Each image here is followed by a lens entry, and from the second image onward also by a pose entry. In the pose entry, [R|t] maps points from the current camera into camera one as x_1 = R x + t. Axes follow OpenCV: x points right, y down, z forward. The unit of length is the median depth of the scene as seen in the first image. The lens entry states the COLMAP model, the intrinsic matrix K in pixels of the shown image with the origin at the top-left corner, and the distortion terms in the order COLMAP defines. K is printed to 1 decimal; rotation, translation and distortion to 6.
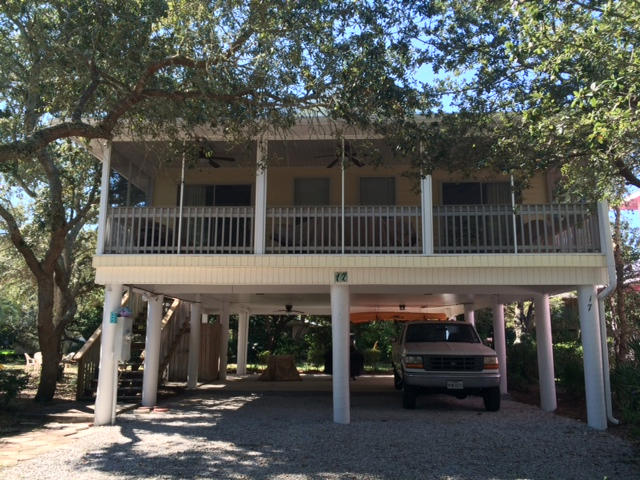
lens RADIAL K [[559.0, 0, 320.6], [0, 559.0, 238.1], [0, 0, 1]] dist [0.033330, -0.002237]
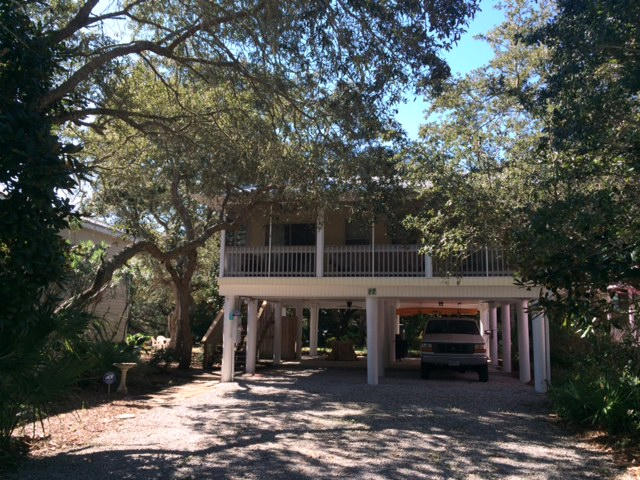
lens RADIAL K [[559.0, 0, 318.7], [0, 559.0, 240.6], [0, 0, 1]] dist [0.033330, -0.002237]
pose [[0.990828, -0.011099, -0.134672, 0.094511], [0.015056, 0.999483, 0.028395, -0.111324], [0.134288, -0.030162, 0.990483, -0.518410]]
